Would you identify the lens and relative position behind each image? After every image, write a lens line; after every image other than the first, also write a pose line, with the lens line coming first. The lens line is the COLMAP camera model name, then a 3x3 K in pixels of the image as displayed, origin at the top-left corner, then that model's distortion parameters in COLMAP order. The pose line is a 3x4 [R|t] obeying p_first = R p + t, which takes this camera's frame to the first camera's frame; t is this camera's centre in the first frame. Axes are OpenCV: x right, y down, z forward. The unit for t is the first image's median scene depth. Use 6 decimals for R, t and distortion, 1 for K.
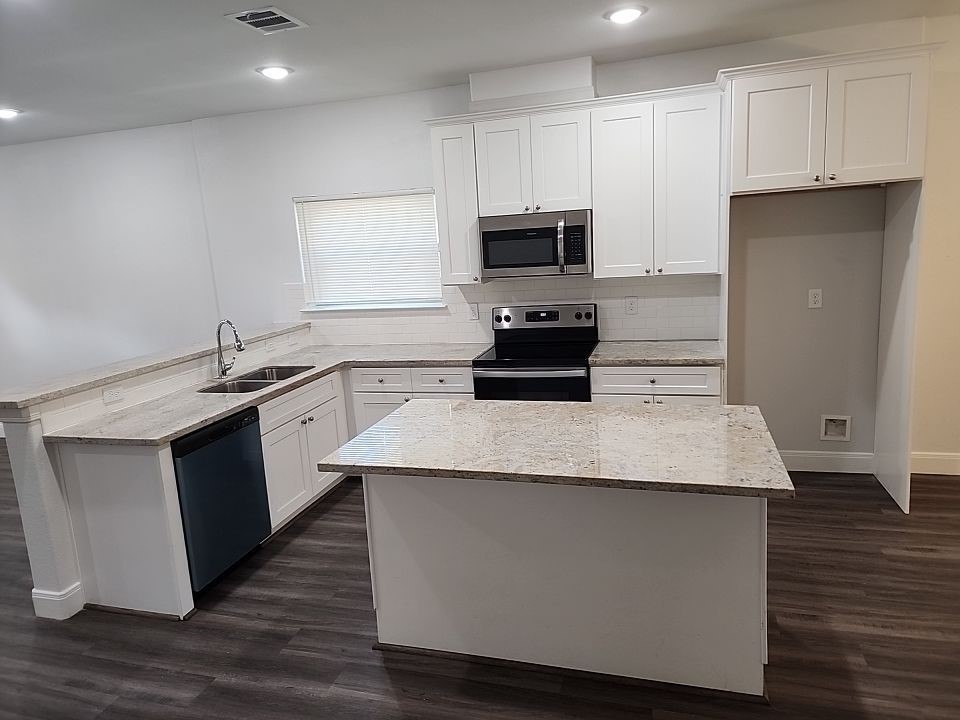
lens RADIAL K [[638.5, 0, 480.0], [0, 638.5, 360.0], [0, 0, 1]] dist [0.026620, -0.000616]
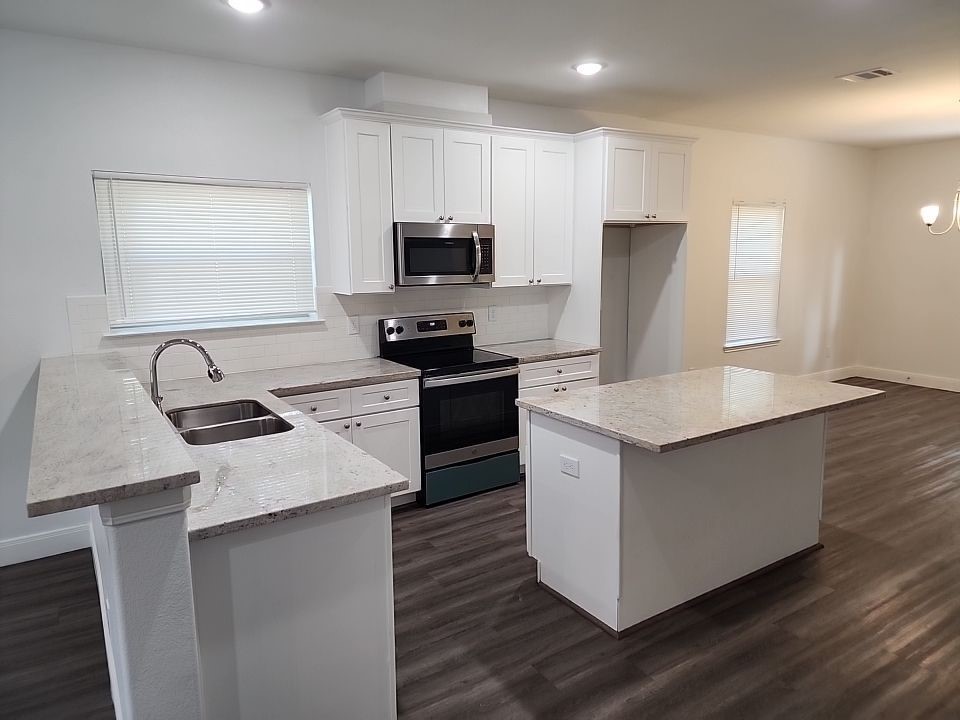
lens RADIAL K [[644.7, 0, 480.0], [0, 644.7, 360.0], [0, 0, 1]] dist [0.055843, -0.000891]
pose [[0.644868, -0.072173, 0.760879, -0.684672], [0.119102, 0.992859, -0.006766, 0.001506], [-0.754957, 0.094985, 0.648859, 0.306069]]
